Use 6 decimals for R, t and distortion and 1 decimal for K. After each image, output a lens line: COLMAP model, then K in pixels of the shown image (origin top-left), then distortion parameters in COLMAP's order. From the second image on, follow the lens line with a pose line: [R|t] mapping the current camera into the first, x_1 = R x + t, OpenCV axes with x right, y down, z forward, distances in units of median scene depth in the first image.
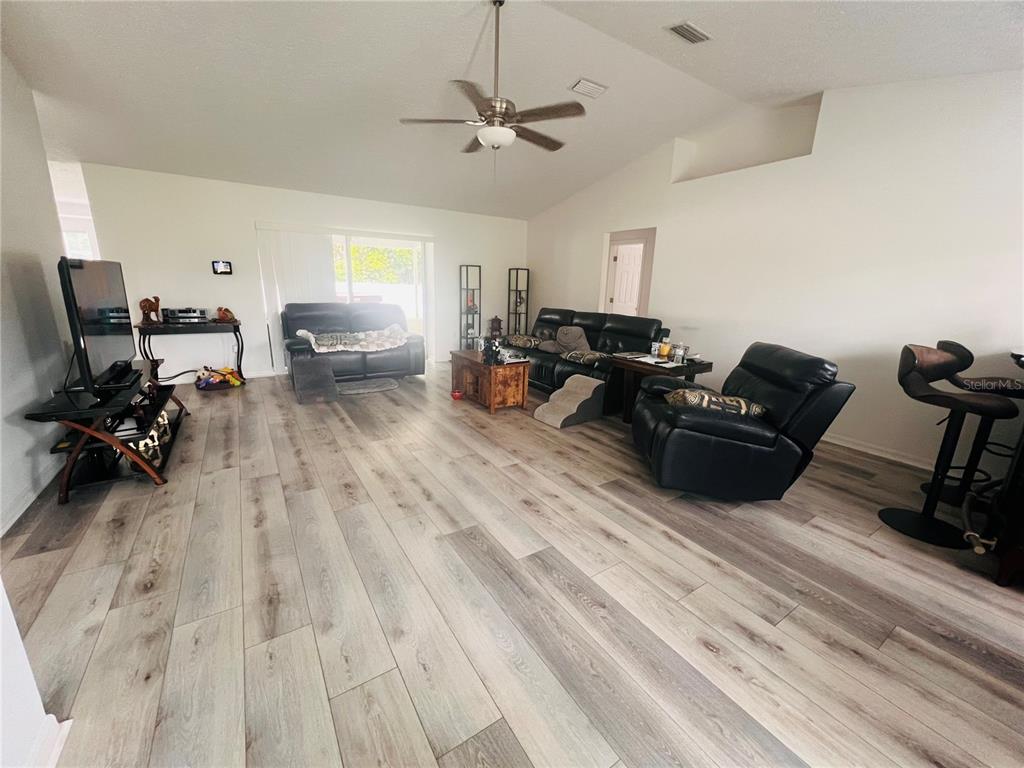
lens RADIAL K [[408.6, 0, 512.0], [0, 408.6, 384.0], [0, 0, 1]] dist [-0.000236, 0.000039]
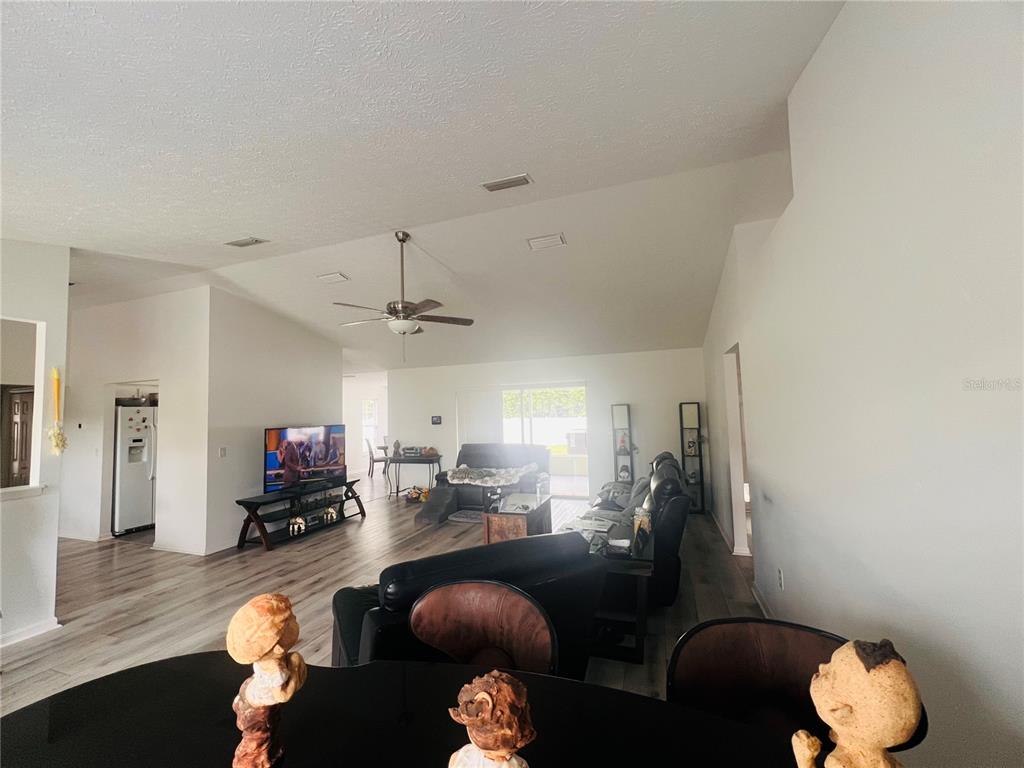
lens RADIAL K [[408.6, 0, 512.0], [0, 408.6, 384.0], [0, 0, 1]] dist [-0.000236, 0.000039]
pose [[0.609208, -0.101749, -0.786456, 0.807855], [-0.145415, 0.960585, -0.236918, -0.118921], [0.779564, 0.258695, 0.570400, 0.402453]]
